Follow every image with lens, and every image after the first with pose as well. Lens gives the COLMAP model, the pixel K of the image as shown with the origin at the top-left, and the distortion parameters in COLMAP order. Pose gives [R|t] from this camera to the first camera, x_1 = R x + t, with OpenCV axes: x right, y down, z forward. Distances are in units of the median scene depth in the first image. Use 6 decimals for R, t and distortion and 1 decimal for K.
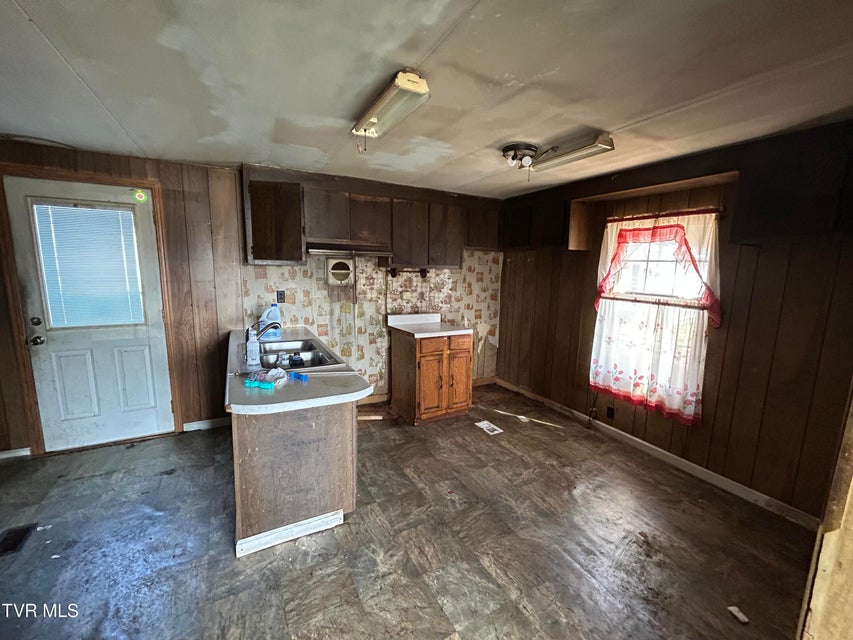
lens RADIAL K [[351.4, 0, 426.5], [0, 351.4, 320.9], [0, 0, 1]] dist [-0.001387, -0.000216]
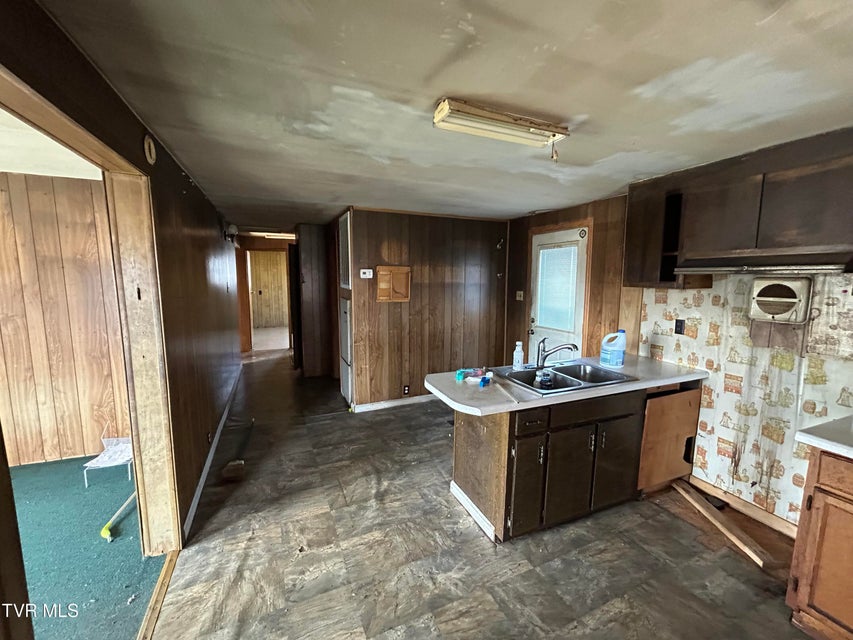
lens RADIAL K [[351.4, 0, 427.1], [0, 351.4, 320.5], [0, 0, 1]] dist [-0.001387, -0.000216]
pose [[-0.072486, 0.099792, -0.992365, 0.556900], [-0.164946, 0.980081, 0.110605, -0.097777], [0.983635, 0.171704, -0.054582, 0.594589]]
